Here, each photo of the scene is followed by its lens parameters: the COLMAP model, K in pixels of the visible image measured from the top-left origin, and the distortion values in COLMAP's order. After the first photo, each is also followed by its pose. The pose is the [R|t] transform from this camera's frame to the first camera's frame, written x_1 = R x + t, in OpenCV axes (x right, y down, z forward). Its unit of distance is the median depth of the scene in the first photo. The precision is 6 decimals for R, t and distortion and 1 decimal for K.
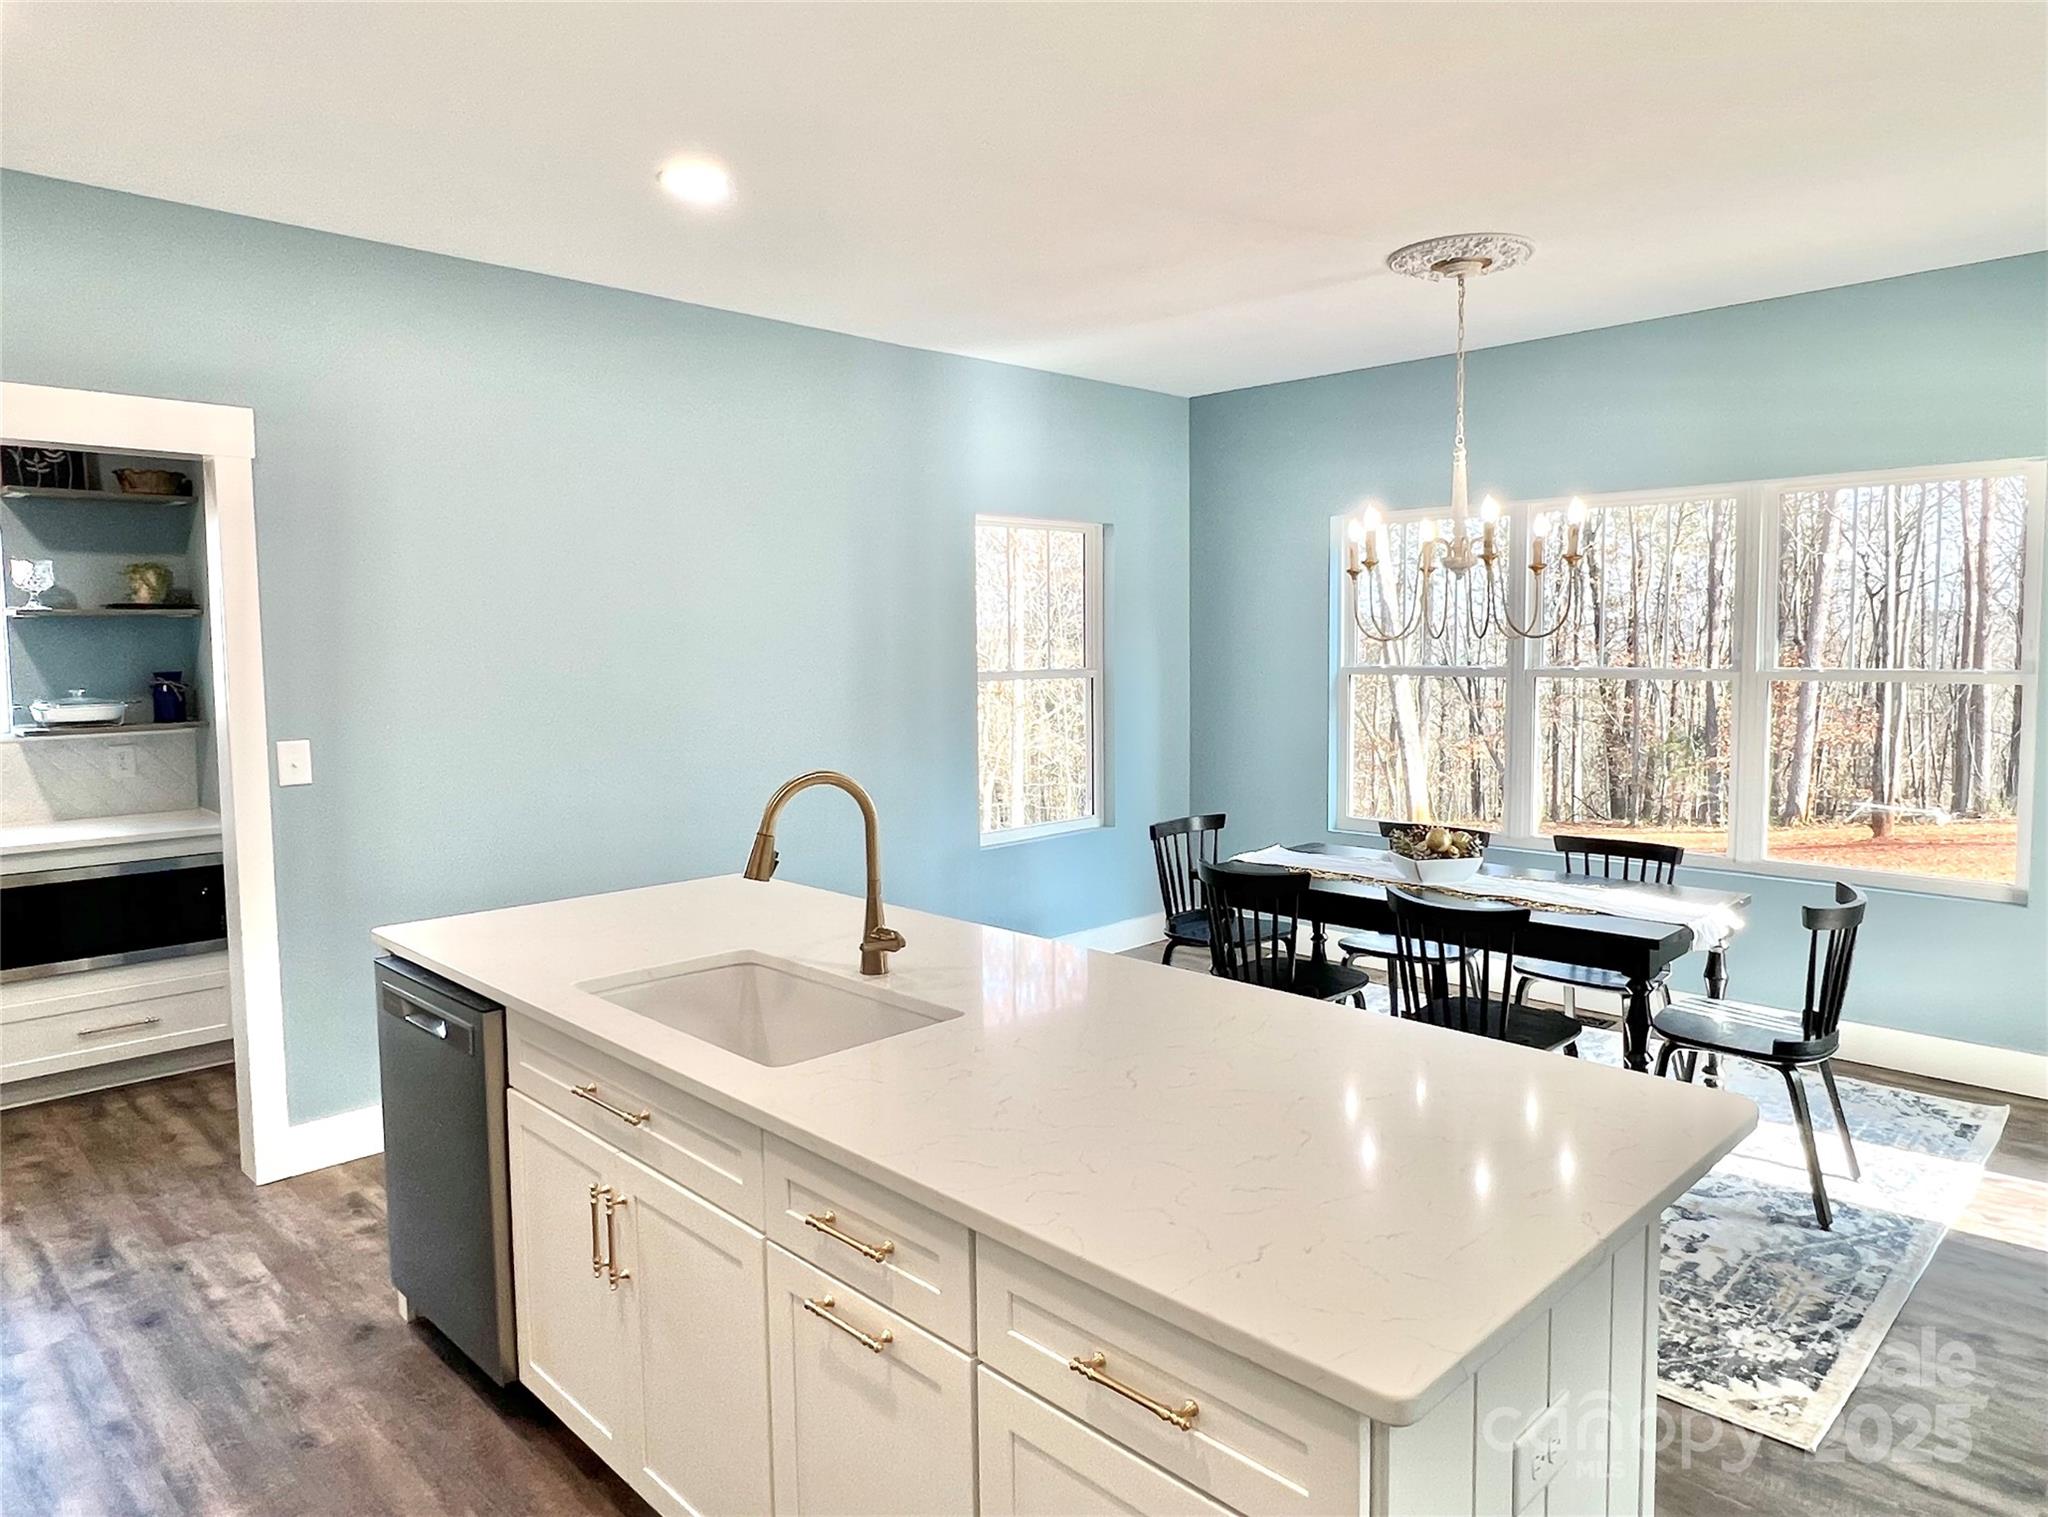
lens RADIAL K [[1310.6, 0, 1033.0], [0, 1310.6, 745.2], [0, 0, 1]] dist [-0.005348, -0.002116]
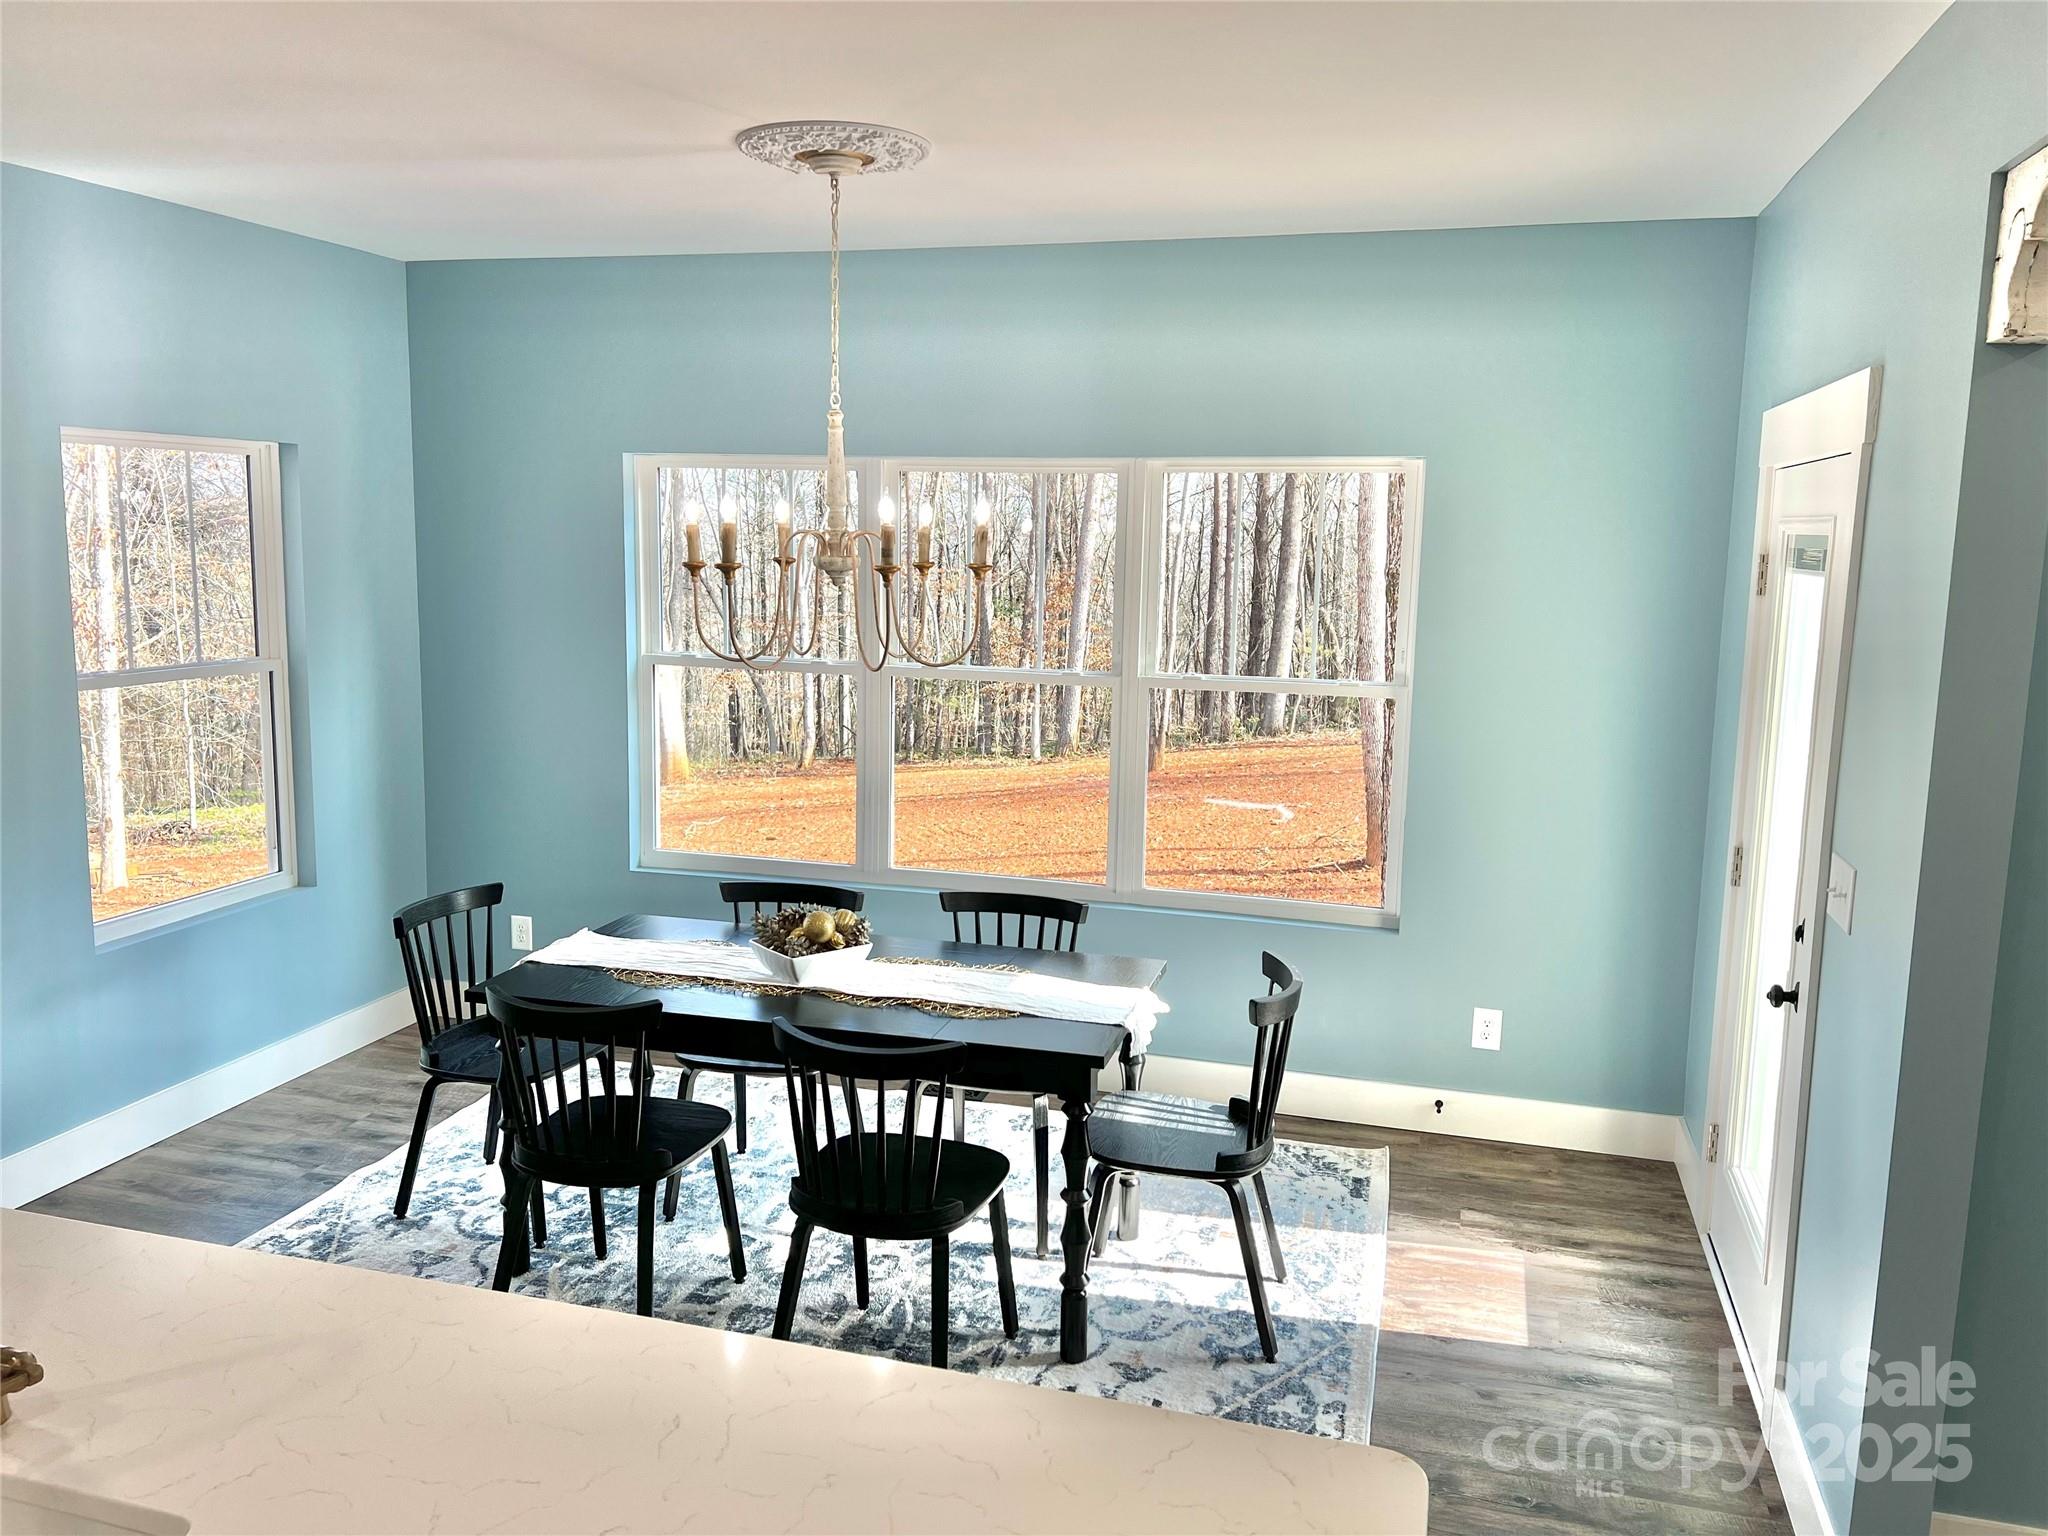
lens RADIAL K [[1587.6, 0, 1024.0], [0, 1587.6, 768.0], [0, 0, 1]] dist [0.129019, -0.283332]
pose [[0.872101, -0.046082, 0.487151, -0.034522], [0.014078, 0.997507, 0.069156, -0.082685], [-0.489123, -0.053453, 0.870575, 0.136104]]
